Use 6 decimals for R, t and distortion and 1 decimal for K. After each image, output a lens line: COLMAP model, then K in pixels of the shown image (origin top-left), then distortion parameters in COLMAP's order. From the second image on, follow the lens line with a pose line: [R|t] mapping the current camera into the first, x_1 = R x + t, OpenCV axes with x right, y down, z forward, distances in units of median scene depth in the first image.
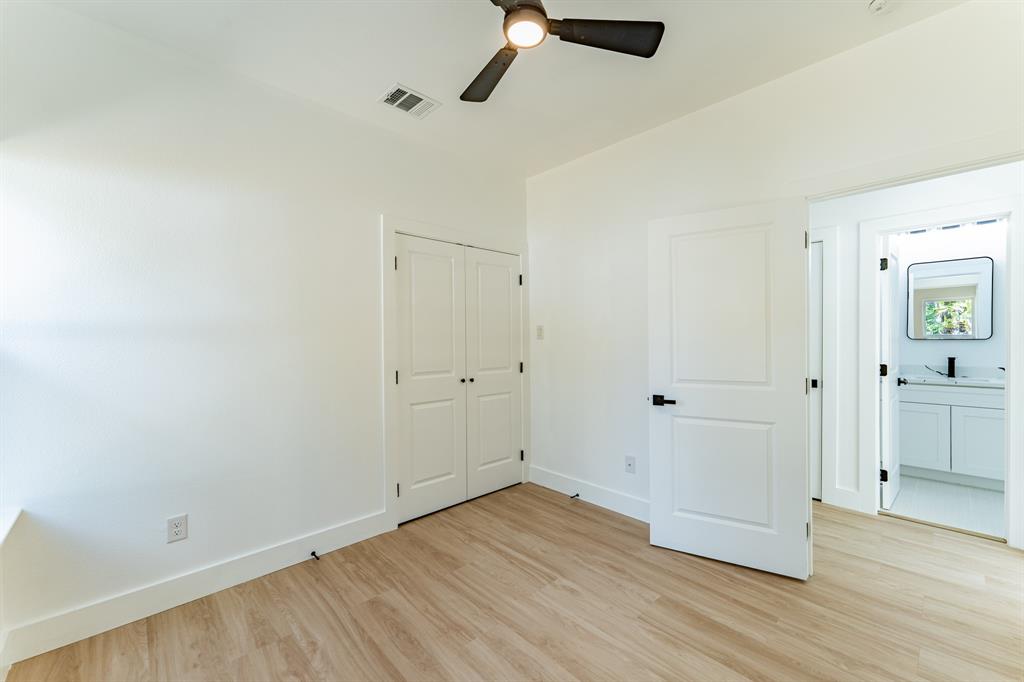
lens RADIAL K [[412.0, 0, 511.0], [0, 412.0, 343.4], [0, 0, 1]] dist [0.000459, 0.000405]
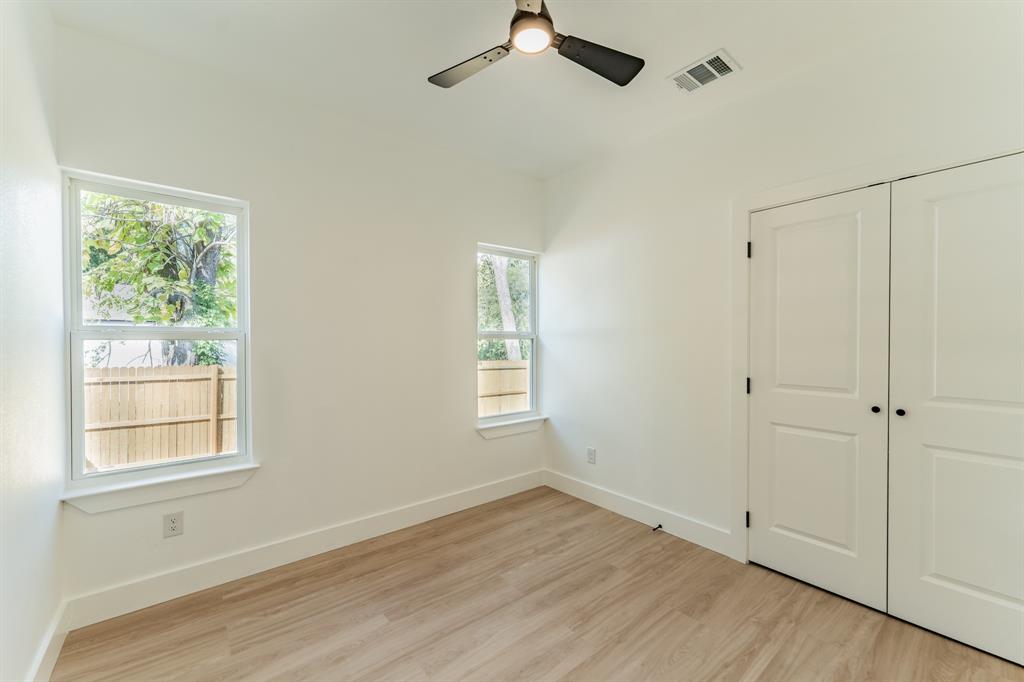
lens RADIAL K [[412.0, 0, 511.0], [0, 412.0, 343.4], [0, 0, 1]] dist [0.000459, 0.000405]
pose [[-0.078460, 0.016308, -0.996784, 0.717762], [-0.007047, 0.999832, 0.016913, -0.017387], [0.996892, 0.008351, -0.078332, 0.697768]]
